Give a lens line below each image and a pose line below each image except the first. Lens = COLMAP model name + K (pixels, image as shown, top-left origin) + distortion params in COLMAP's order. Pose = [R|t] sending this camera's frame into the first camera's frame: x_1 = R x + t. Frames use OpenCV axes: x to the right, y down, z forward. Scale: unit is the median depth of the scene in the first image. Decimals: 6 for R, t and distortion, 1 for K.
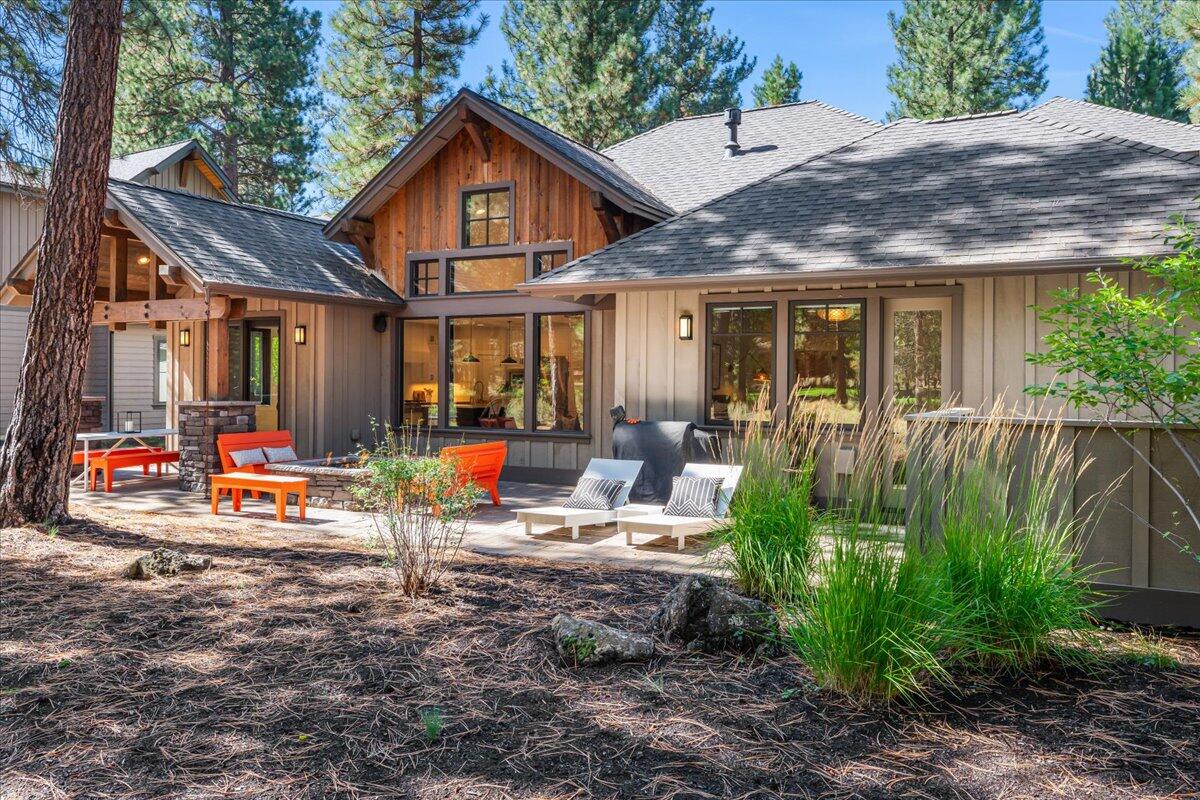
lens RADIAL K [[900.3, 0, 599.6], [0, 900.3, 382.7], [0, 0, 1]] dist [0.000958, 0.003072]
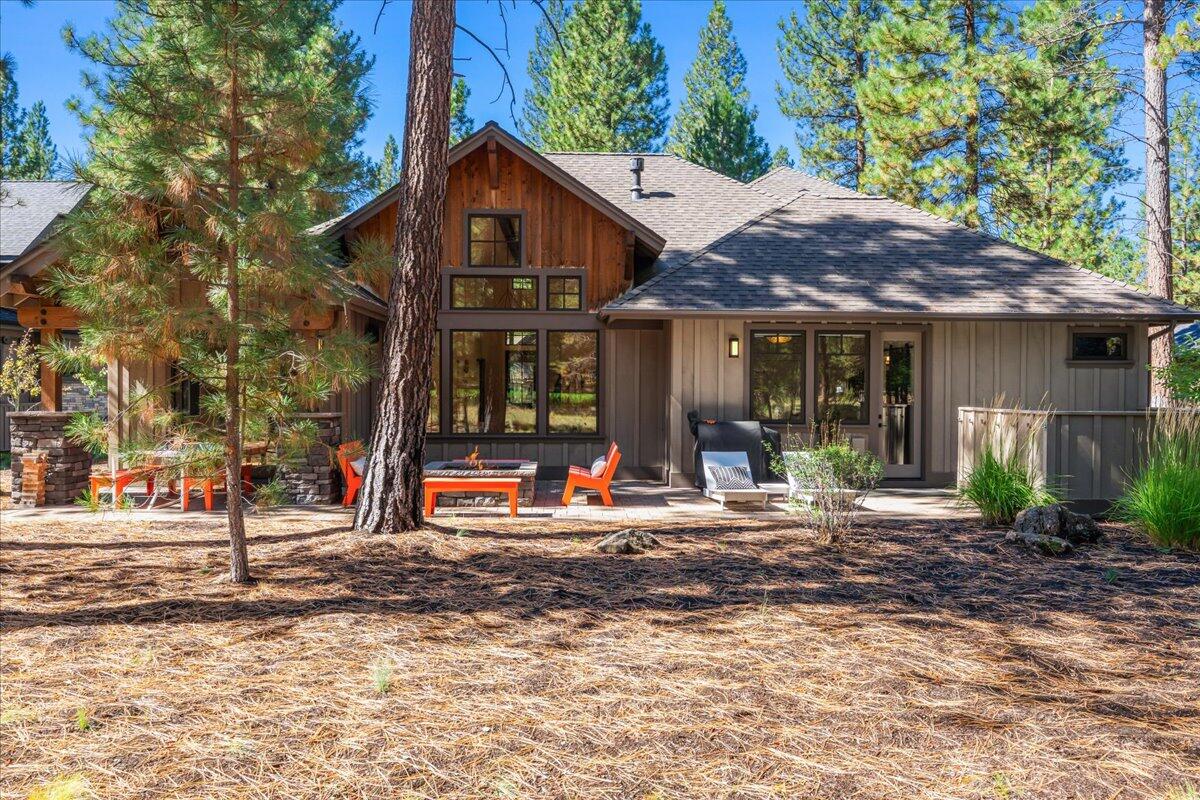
lens RADIAL K [[930.2, 0, 600.0], [0, 930.2, 400.0], [0, 0, 1]] dist [0.011351, -0.000340]
pose [[0.867869, -0.013194, 0.496617, -0.675346], [0.005518, 0.999842, 0.016921, -0.009304], [-0.496762, -0.011945, 0.867805, -0.052218]]
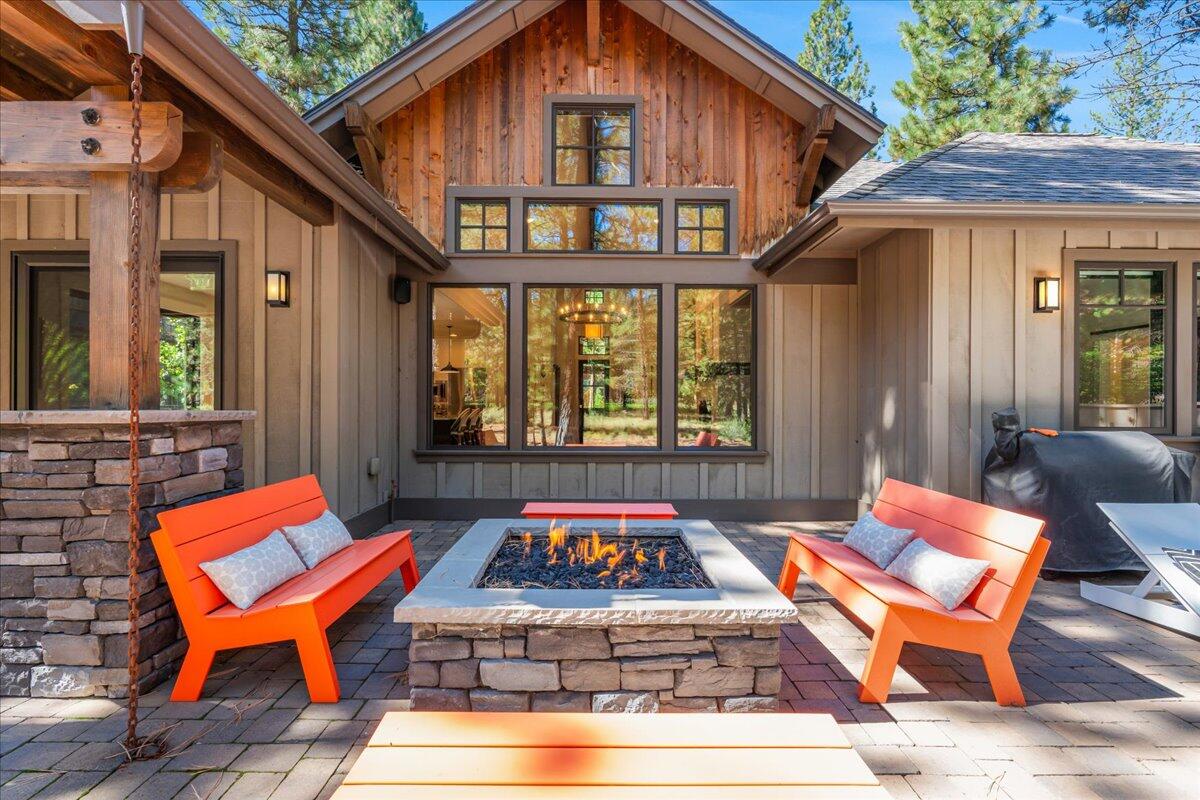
lens RADIAL K [[521.8, 0, 601.0], [0, 521.8, 402.7], [0, 0, 1]] dist [-0.004111, -0.000685]
pose [[0.879619, -0.004998, 0.475652, -0.366417], [0.005589, 0.999984, 0.000172, 0.019009], [-0.475645, 0.002507, 0.879634, 0.750775]]
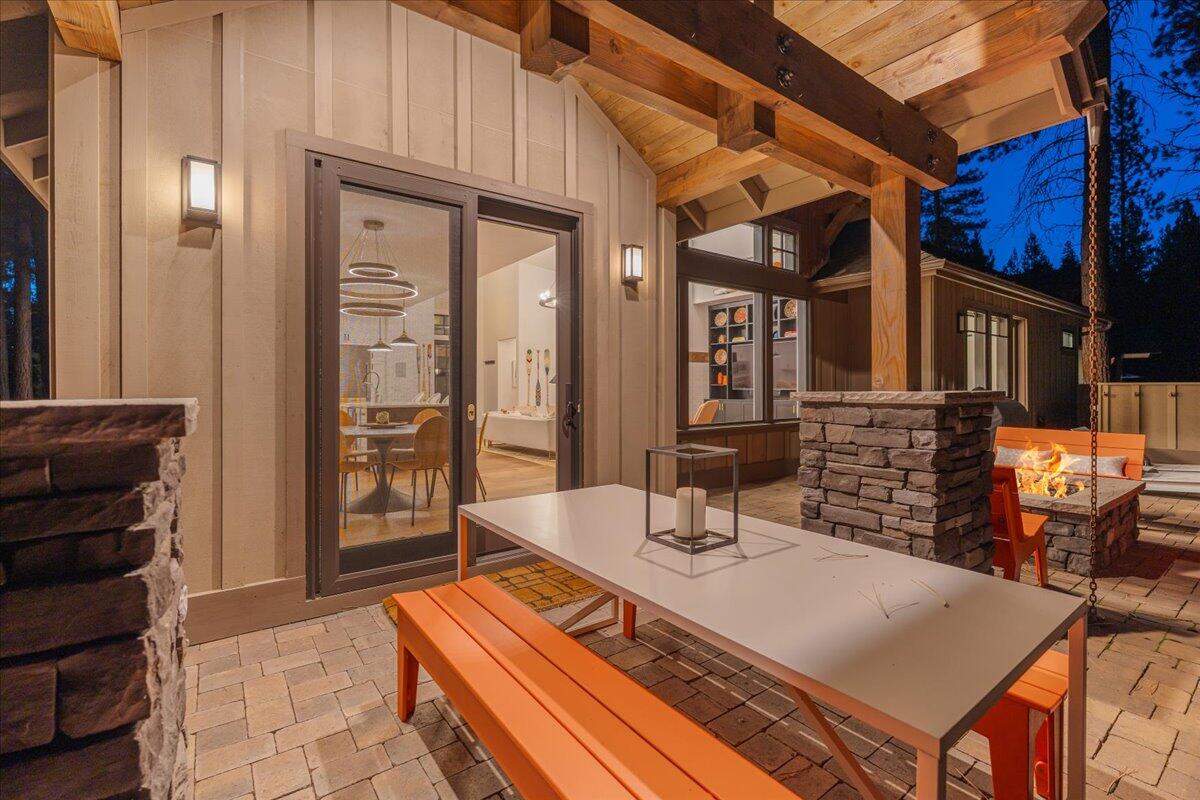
lens RADIAL K [[527.7, 0, 598.5], [0, 527.7, 387.7], [0, 0, 1]] dist [0.012172, 0.000266]
pose [[0.439106, -0.010844, 0.898370, -0.712766], [0.010354, 0.999922, 0.007009, 0.016308], [-0.898375, 0.006224, 0.439184, 1.043946]]
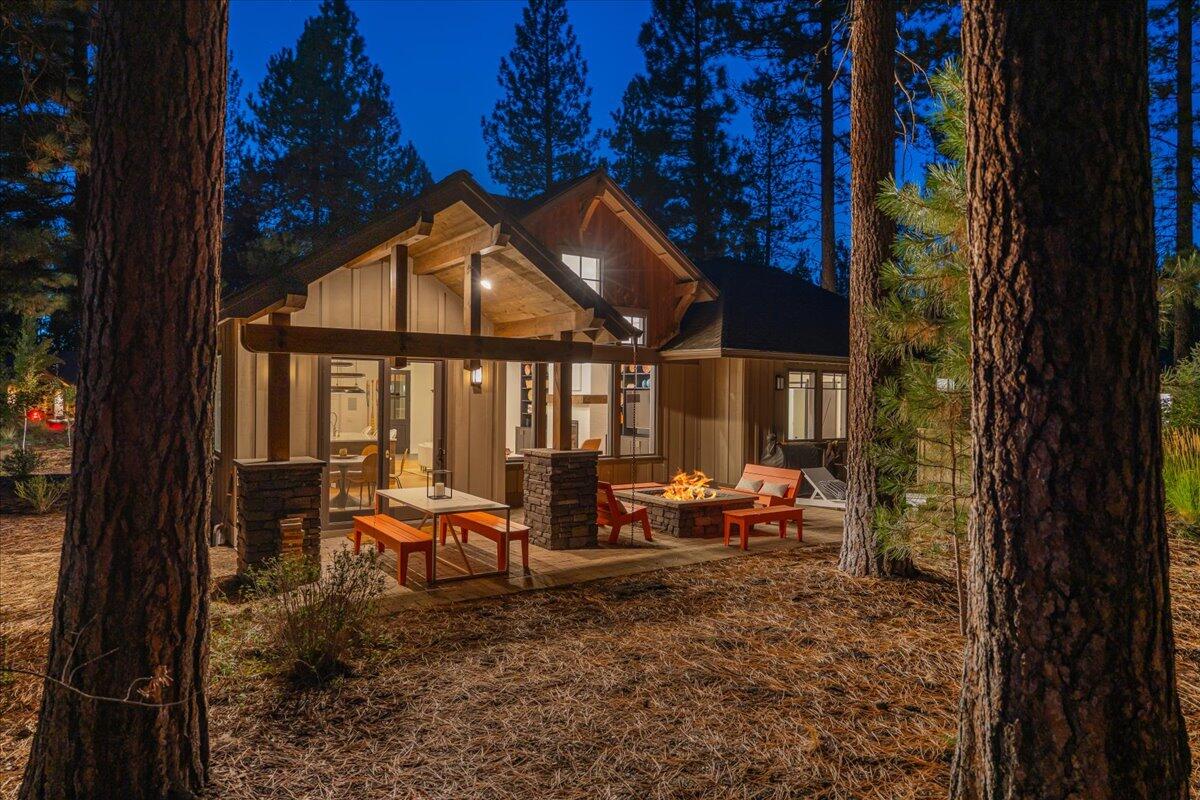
lens RADIAL K [[743.0, 0, 600.0], [0, 743.0, 400.0], [0, 0, 1]] dist [0.003879, 0.000493]
pose [[0.467075, -0.012704, 0.884126, -1.132373], [-0.004132, 0.999855, 0.016550, -0.047262], [-0.884208, -0.011383, 0.466955, 0.611846]]
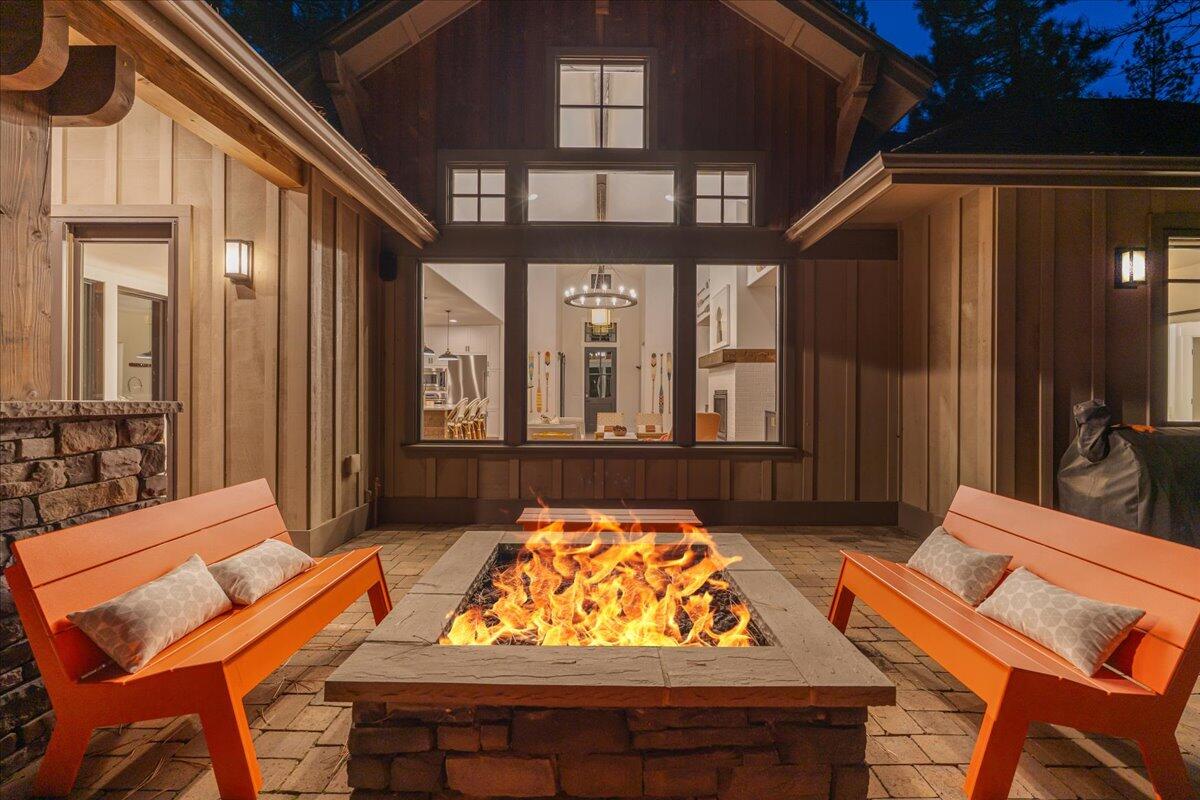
lens RADIAL K [[524.0, 0, 600.0], [0, 524.0, 404.8], [0, 0, 1]] dist [-0.003701, -0.000076]
pose [[0.885913, -0.013851, 0.463645, -0.346856], [0.002935, 0.999701, 0.024258, 0.018842], [-0.463842, -0.020130, 0.885689, 0.791344]]
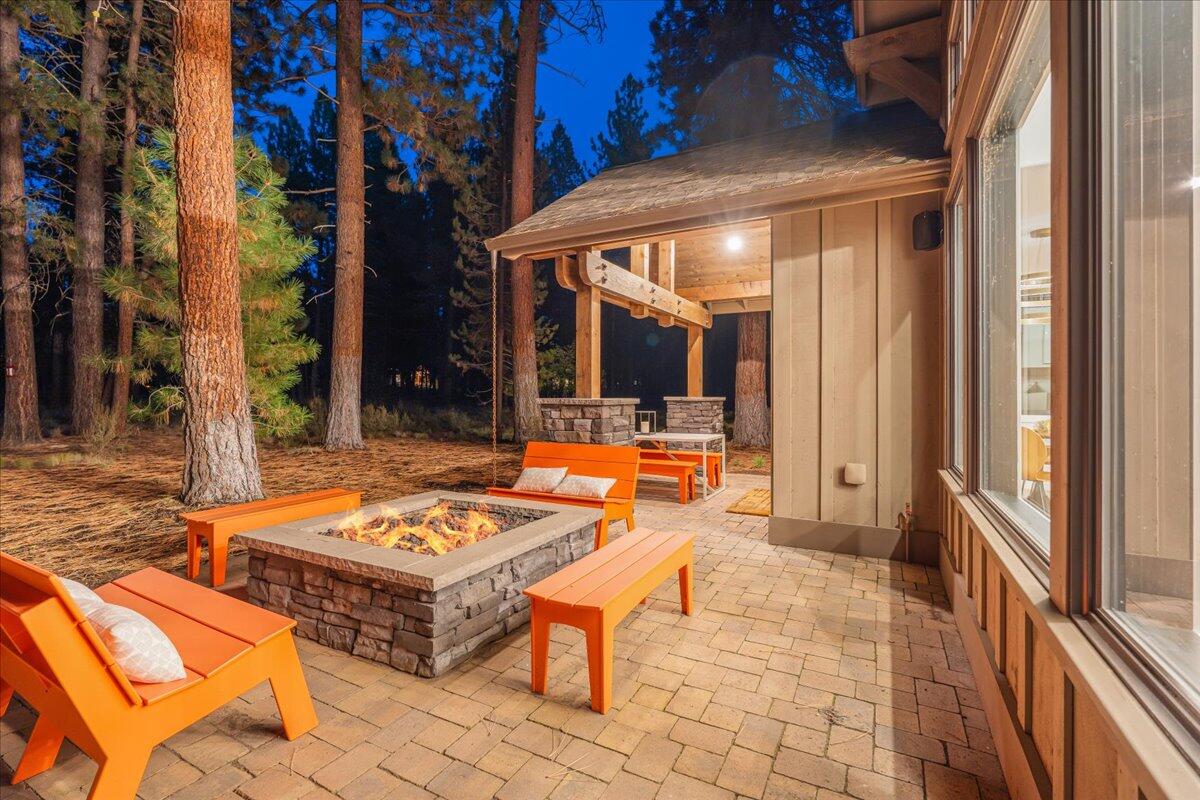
lens RADIAL K [[524.0, 0, 600.0], [0, 524.0, 404.8], [0, 0, 1]] dist [-0.003701, -0.000076]
pose [[-0.013549, 0.014025, -0.999810, -0.005962], [-0.002192, 0.999899, 0.014056, 0.019968], [0.999906, 0.002382, -0.013517, 1.028109]]
